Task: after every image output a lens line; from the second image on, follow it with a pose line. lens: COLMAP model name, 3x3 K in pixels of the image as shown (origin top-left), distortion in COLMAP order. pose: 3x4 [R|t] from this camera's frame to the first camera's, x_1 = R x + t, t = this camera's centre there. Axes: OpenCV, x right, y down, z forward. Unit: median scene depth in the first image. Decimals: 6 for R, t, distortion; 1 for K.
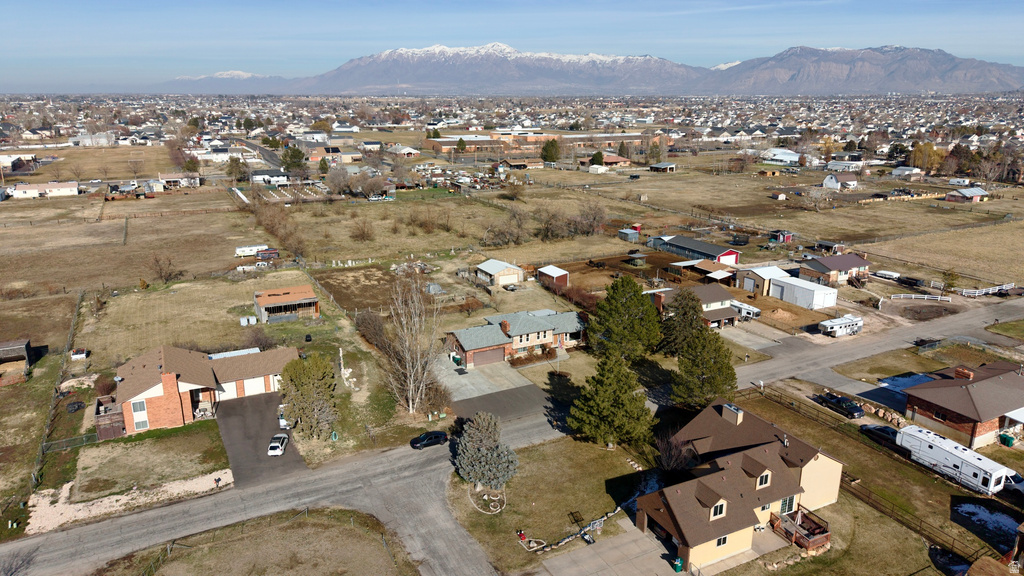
lens RADIAL K [[691.7, 0, 511.9], [0, 691.7, 286.2], [0, 0, 1]] dist [0.002862, -0.003046]
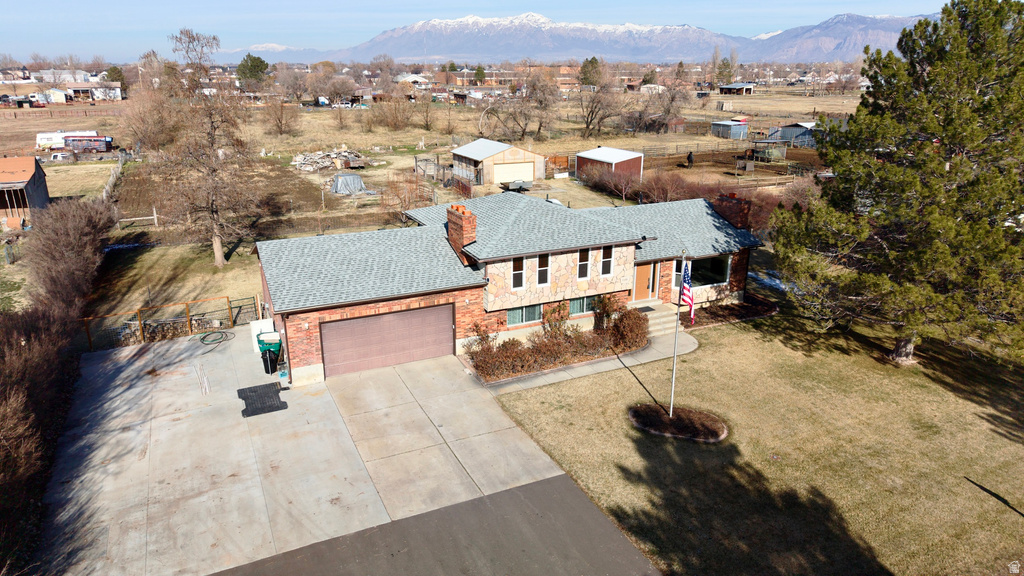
lens RADIAL K [[691.7, 0, 509.0], [0, 691.7, 283.8], [0, 0, 1]] dist [0.002862, -0.003046]
pose [[0.998709, 0.011483, -0.049477, 0.021931], [-0.009844, 0.999399, 0.033243, 0.068225], [0.049829, -0.032713, 0.998222, 0.703247]]
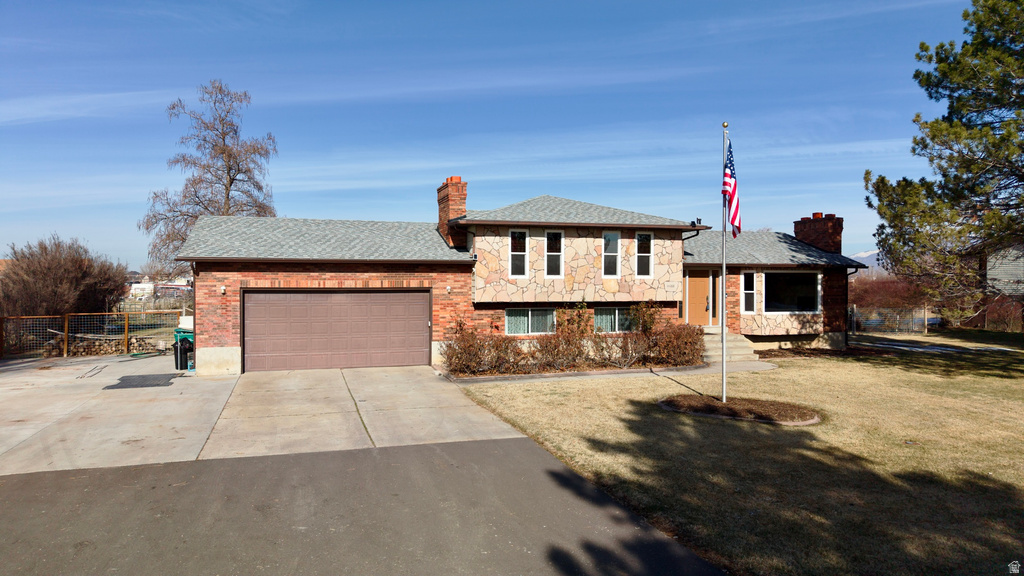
lens RADIAL K [[691.7, 0, 510.6], [0, 691.7, 291.7], [0, 0, 1]] dist [0.002862, -0.003046]
pose [[0.981169, 0.002089, -0.193139, 0.047402], [-0.054977, 0.961602, -0.268887, 0.133959], [0.185161, 0.274441, 0.943609, 0.779746]]
